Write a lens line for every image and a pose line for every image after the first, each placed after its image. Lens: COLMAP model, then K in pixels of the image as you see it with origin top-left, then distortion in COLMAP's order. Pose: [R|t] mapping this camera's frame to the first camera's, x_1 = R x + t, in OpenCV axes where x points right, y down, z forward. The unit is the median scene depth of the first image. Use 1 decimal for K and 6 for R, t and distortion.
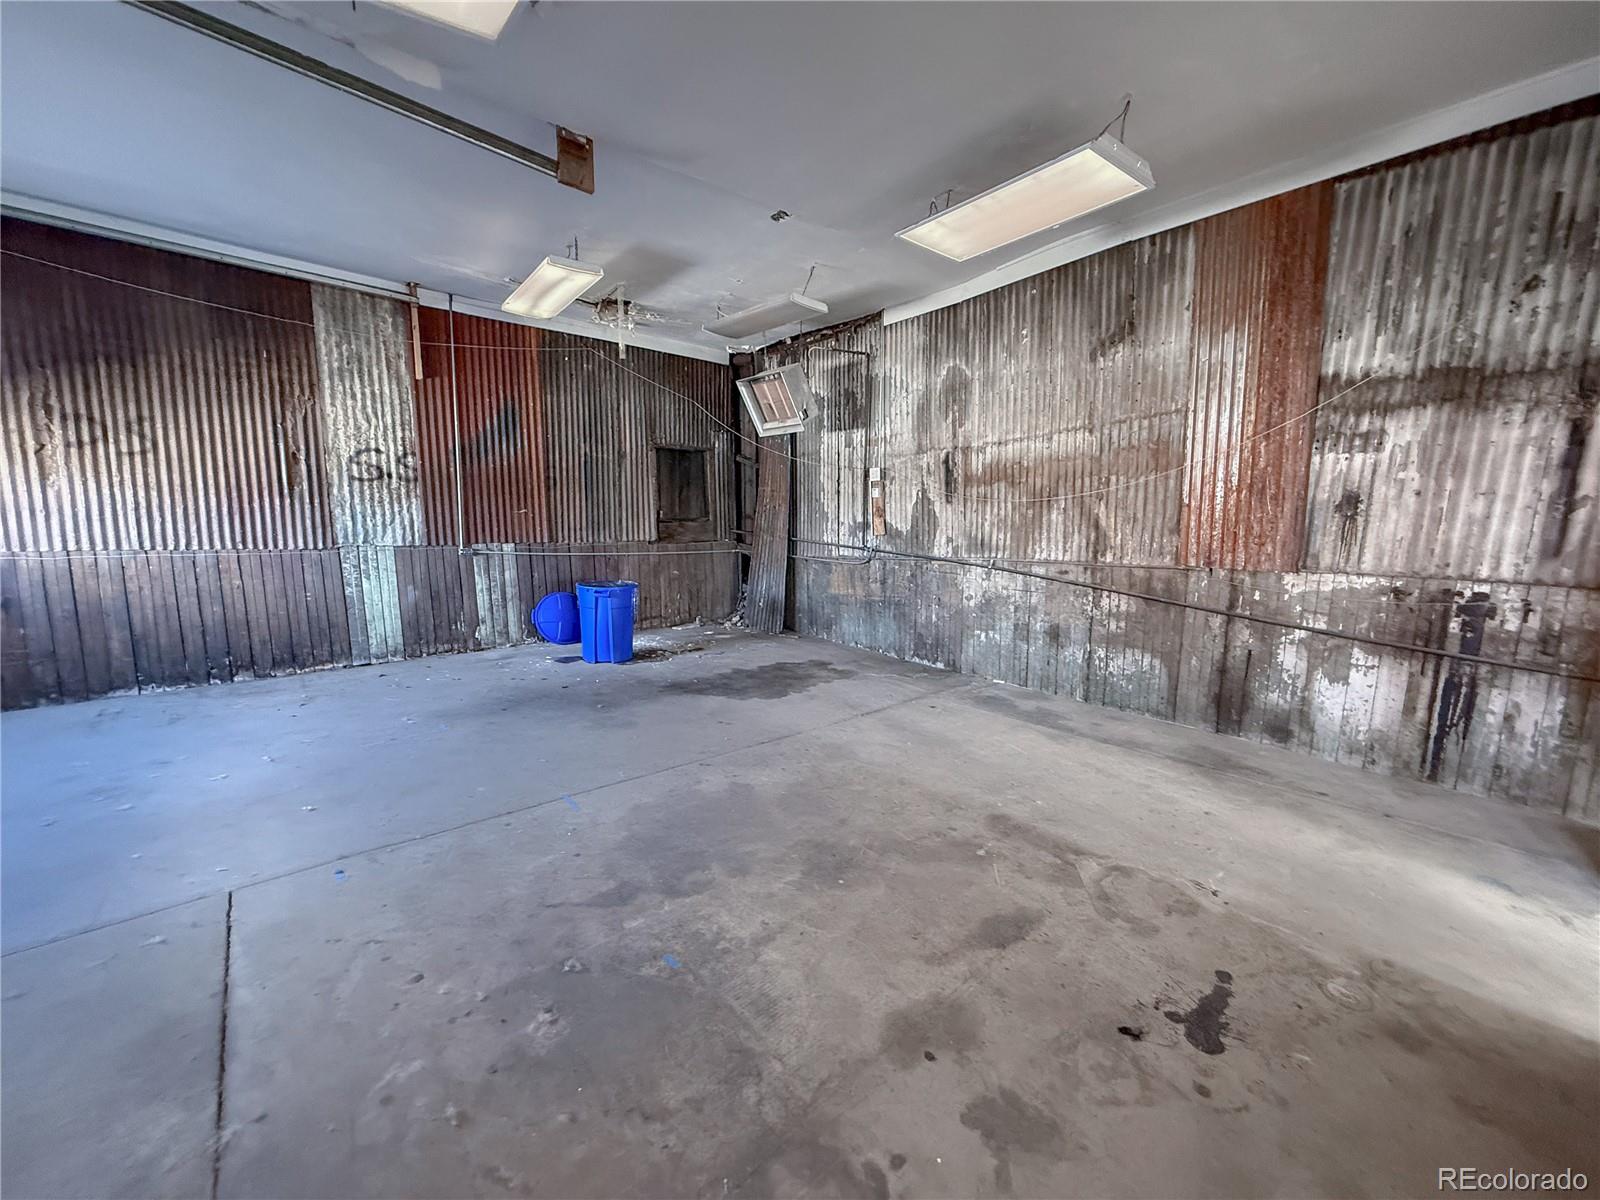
lens RADIAL K [[645.1, 0, 790.9], [0, 645.1, 598.2], [0, 0, 1]] dist [-0.001451, -0.000006]
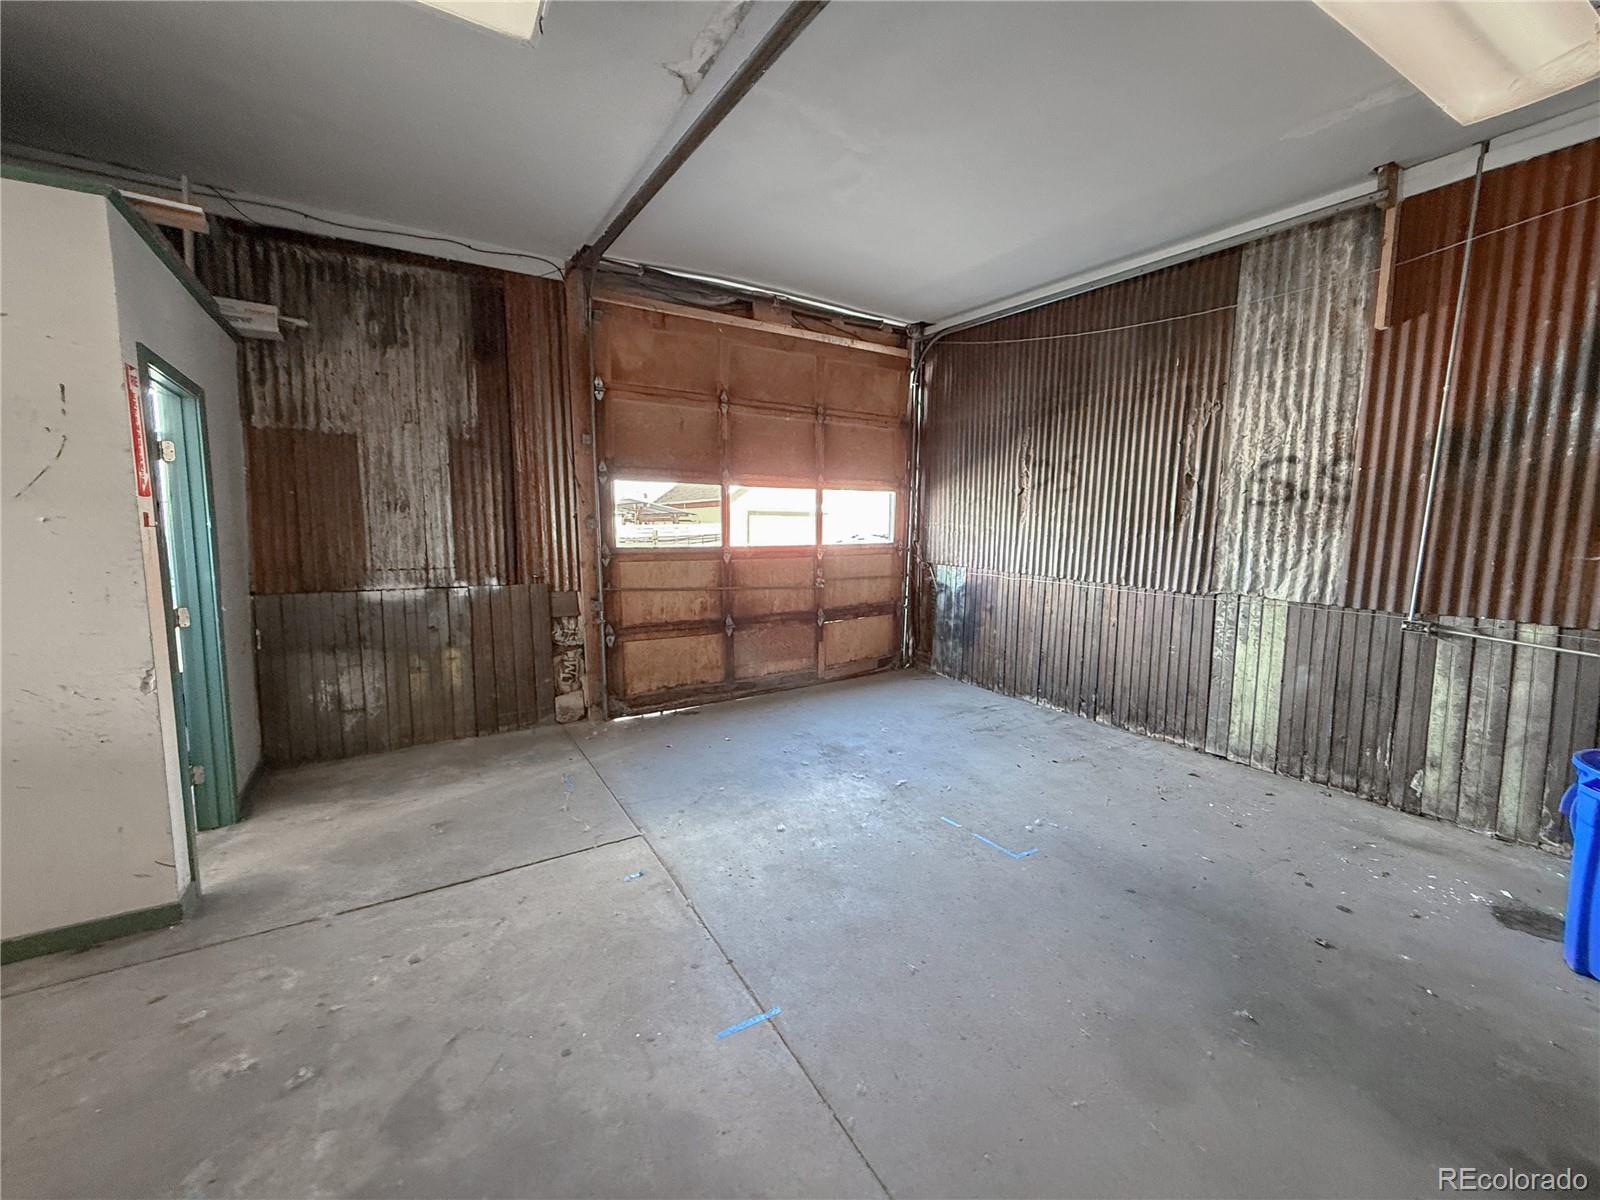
lens RADIAL K [[645.1, 0, 790.9], [0, 645.1, 598.2], [0, 0, 1]] dist [-0.001451, -0.000006]
pose [[-0.187168, 0.093421, -0.977876, 0.129587], [-0.153040, 0.980539, 0.122968, -0.089786], [0.970333, 0.172670, -0.169228, 0.634554]]
